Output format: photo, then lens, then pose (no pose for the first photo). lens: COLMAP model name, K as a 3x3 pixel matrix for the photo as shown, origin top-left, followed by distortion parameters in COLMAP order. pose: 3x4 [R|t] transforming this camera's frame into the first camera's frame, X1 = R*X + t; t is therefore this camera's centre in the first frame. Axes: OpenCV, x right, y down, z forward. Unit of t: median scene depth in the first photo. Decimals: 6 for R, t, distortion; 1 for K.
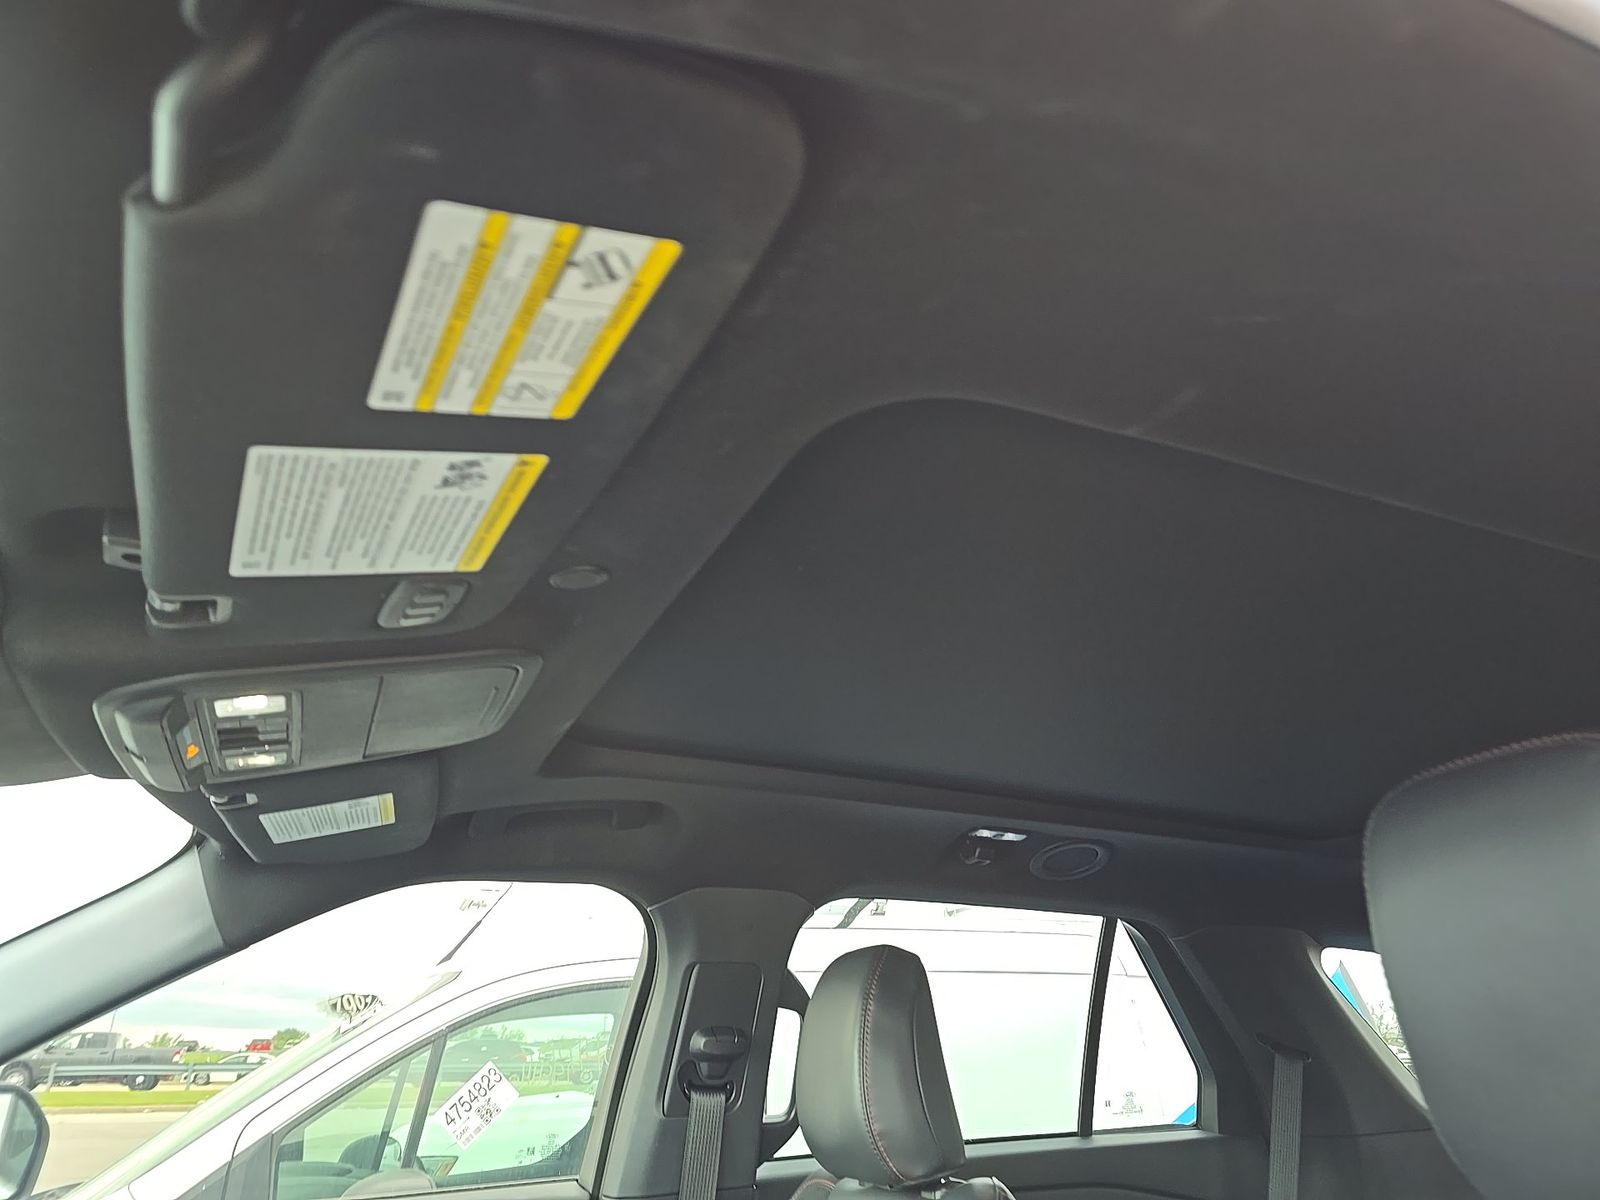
lens RADIAL K [[1012.5, 0, 800.7], [0, 1012.5, 589.1], [0, 0, 1]] dist [0.055117, -0.049660]
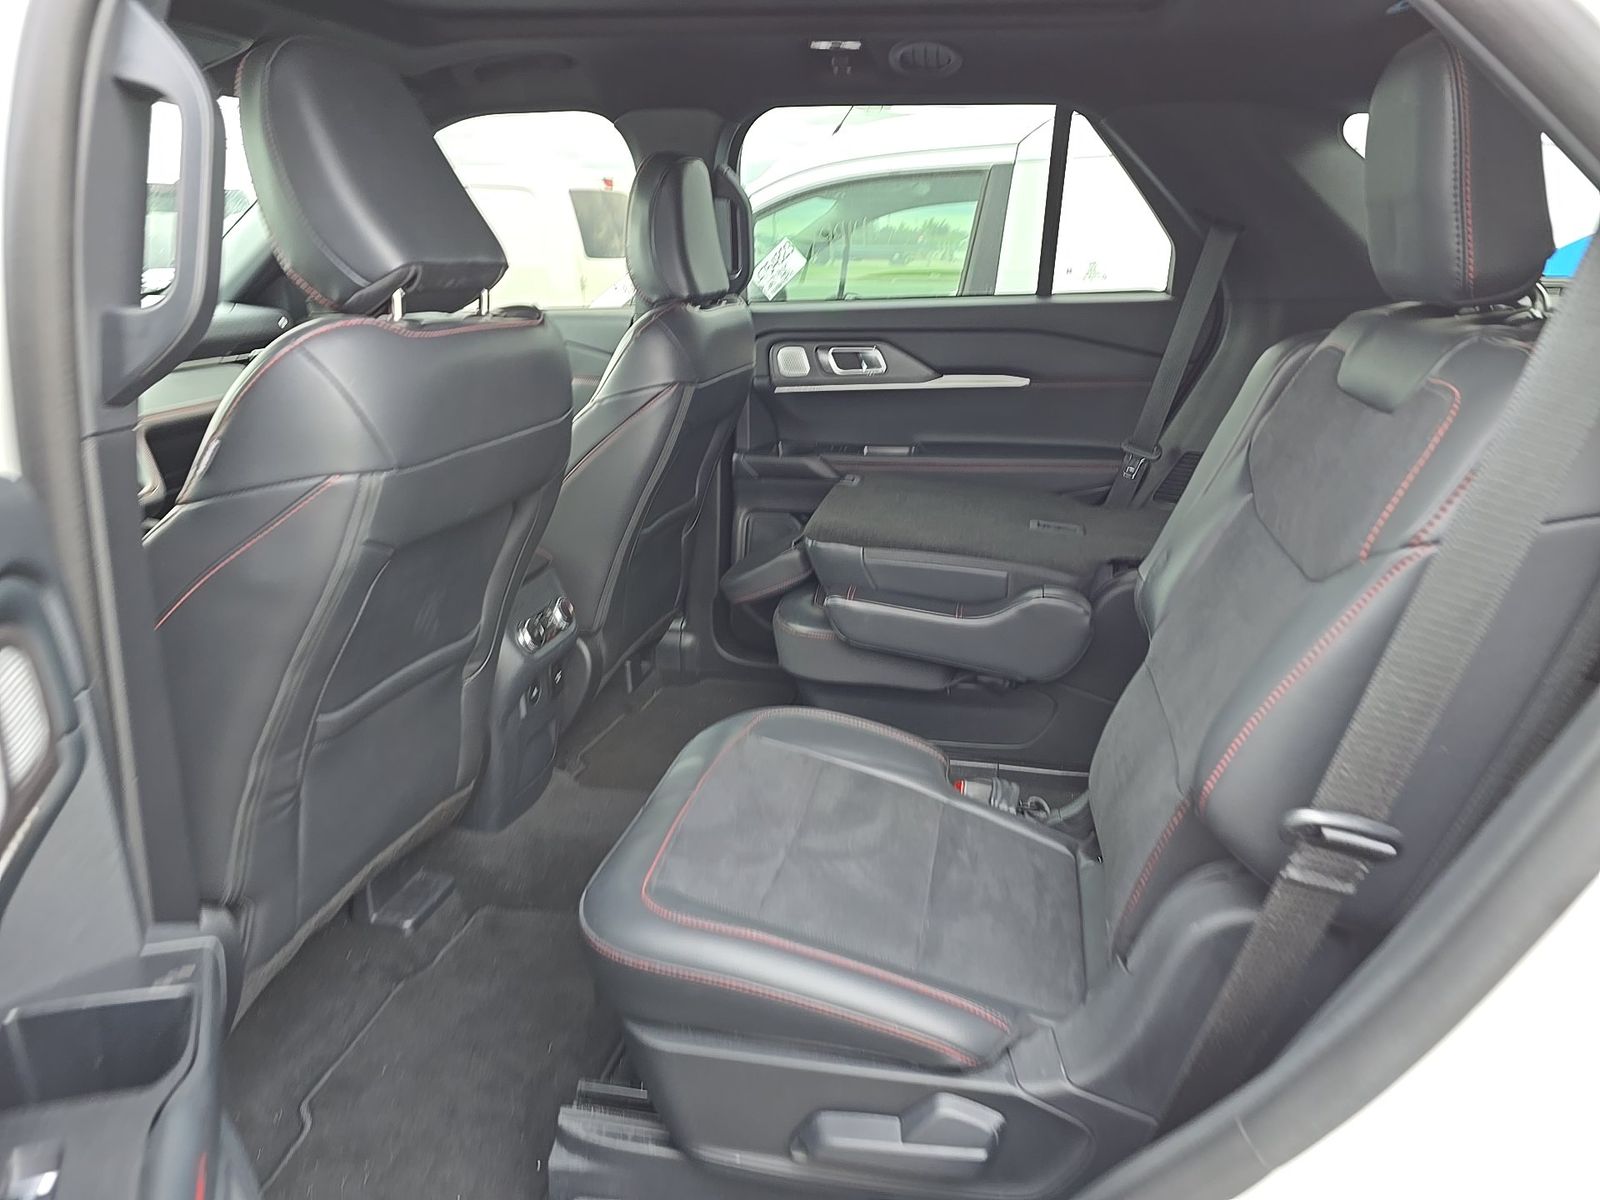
lens RADIAL K [[1012.5, 0, 800.7], [0, 1012.5, 589.1], [0, 0, 1]] dist [0.055117, -0.049660]
pose [[0.831630, 0.181893, -0.524697, 0.844912], [0.230387, 0.746686, 0.624005, -0.026029], [0.505286, -0.639824, 0.579060, -0.066831]]
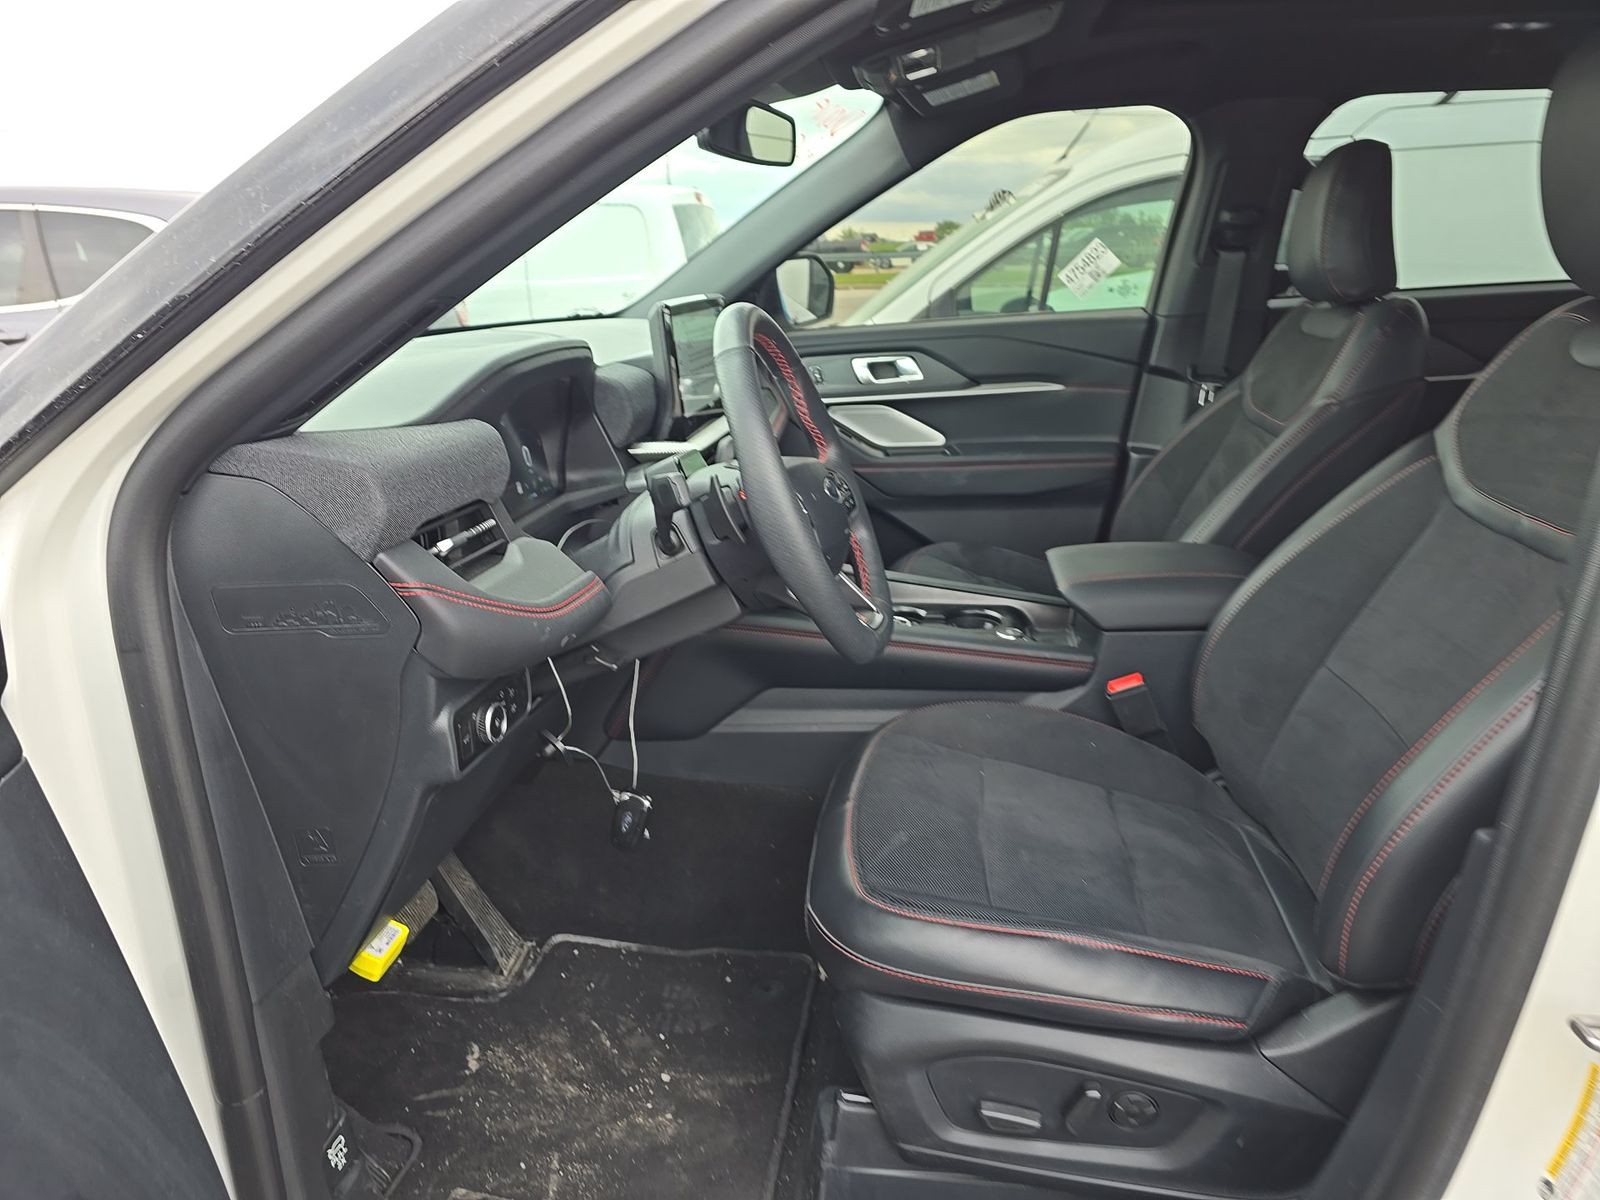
lens RADIAL K [[1012.5, 0, 800.7], [0, 1012.5, 589.1], [0, 0, 1]] dist [0.055117, -0.049660]
pose [[0.845494, 0.151815, -0.511950, 0.189951], [0.240823, 0.747288, 0.619327, -0.171857], [0.476597, -0.646926, 0.595266, -0.412033]]
